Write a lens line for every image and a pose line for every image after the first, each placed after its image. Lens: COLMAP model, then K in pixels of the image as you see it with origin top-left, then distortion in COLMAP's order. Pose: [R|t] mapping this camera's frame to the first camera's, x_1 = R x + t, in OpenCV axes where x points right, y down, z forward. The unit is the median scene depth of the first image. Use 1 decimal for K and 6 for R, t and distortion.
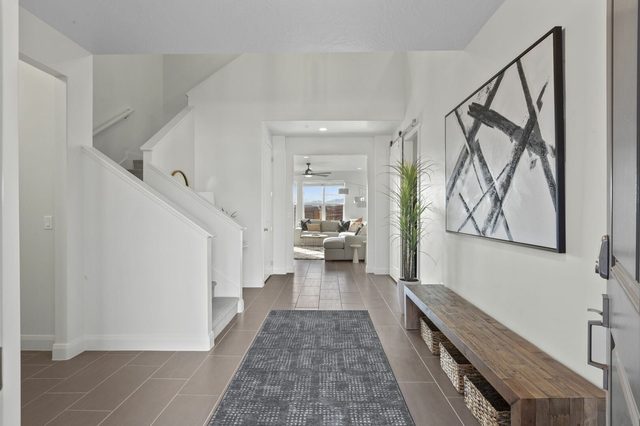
lens RADIAL K [[290.4, 0, 320.3], [0, 290.4, 203.9], [0, 0, 1]] dist [-0.000016, 0.000039]
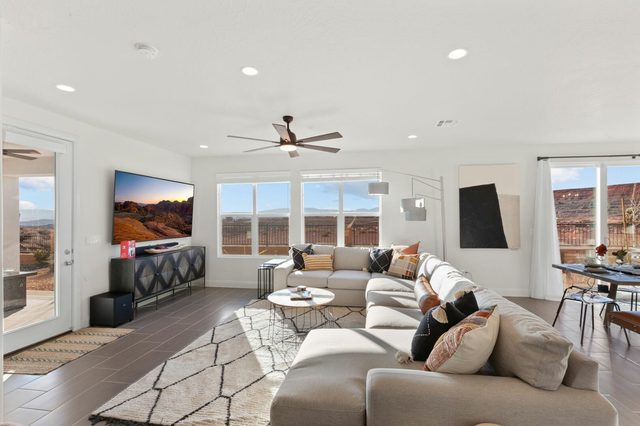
lens RADIAL K [[293.4, 0, 327.5], [0, 293.4, 215.3], [0, 0, 1]] dist [-0.000399, 0.000258]
pose [[0.992144, -0.008349, -0.124822, 0.056381], [0.007927, 0.999961, -0.003883, 0.002662], [0.124850, 0.002863, 0.992172, 0.500792]]
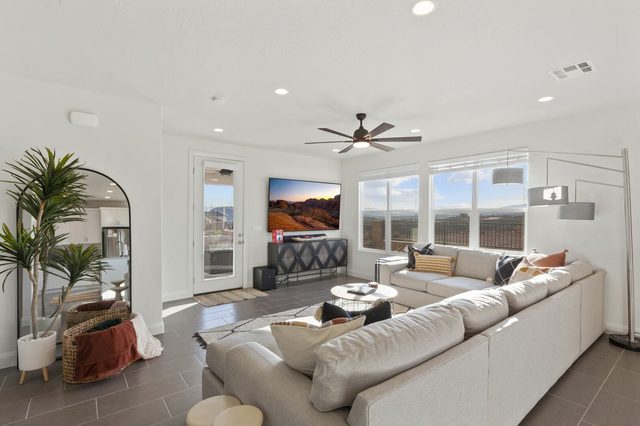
lens RADIAL K [[310.3, 0, 320.0], [0, 310.3, 213.0], [0, 0, 1]] dist [-0.001249, 0.000173]
pose [[0.646235, -0.000552, -0.763138, 0.225550], [-0.001339, 0.999997, -0.001857, 0.004253], [0.763137, 0.002222, 0.646233, 0.561125]]
